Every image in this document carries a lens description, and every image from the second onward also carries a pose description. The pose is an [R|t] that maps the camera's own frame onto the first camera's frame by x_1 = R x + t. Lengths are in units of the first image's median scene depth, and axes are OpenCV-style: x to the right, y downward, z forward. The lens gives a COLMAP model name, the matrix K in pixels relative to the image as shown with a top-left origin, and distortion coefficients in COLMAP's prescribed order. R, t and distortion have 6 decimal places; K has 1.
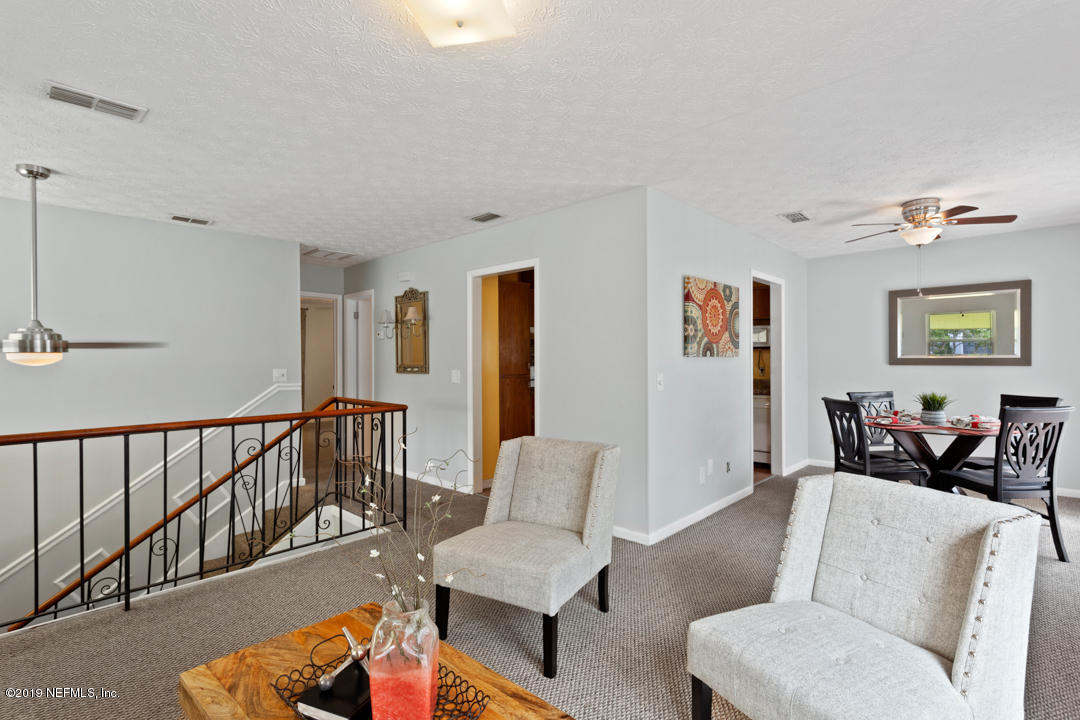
lens RADIAL K [[542.3, 0, 538.6], [0, 542.3, 362.5], [0, 0, 1]] dist [-0.002016, 0.000075]
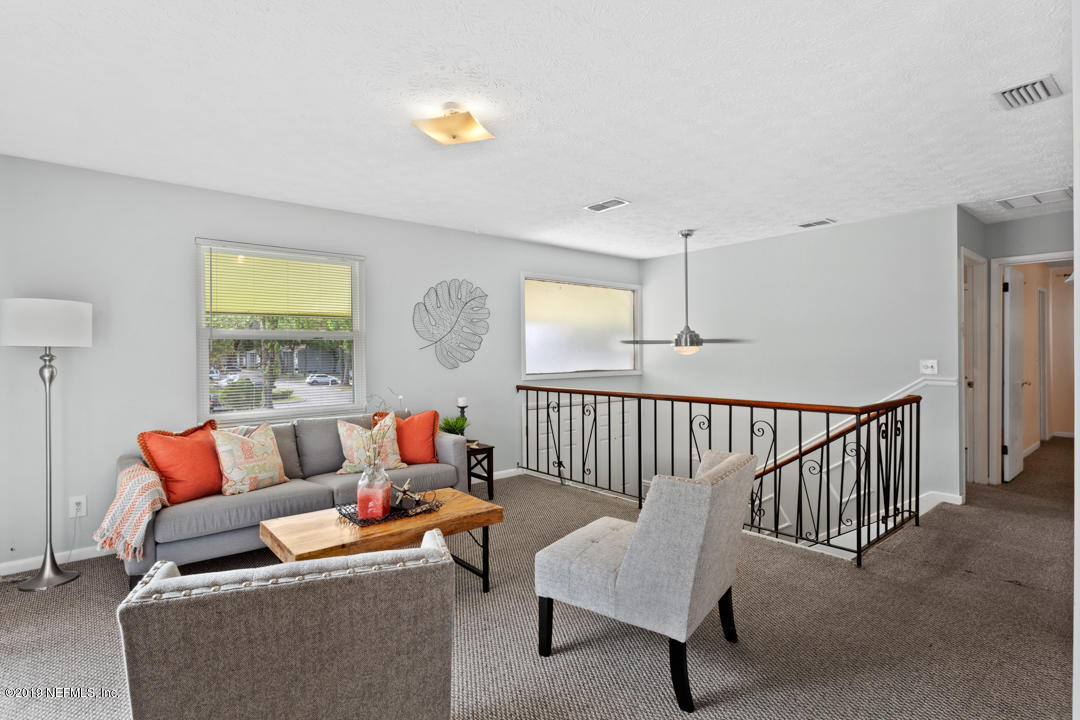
lens RADIAL K [[546.7, 0, 539.6], [0, 546.7, 352.3], [0, 0, 1]] dist [-0.006129, 0.002383]
pose [[-0.137280, 0.006373, -0.990512, 0.588636], [0.005301, 0.999970, 0.005700, -0.009618], [0.990518, -0.004468, -0.137310, 0.632466]]
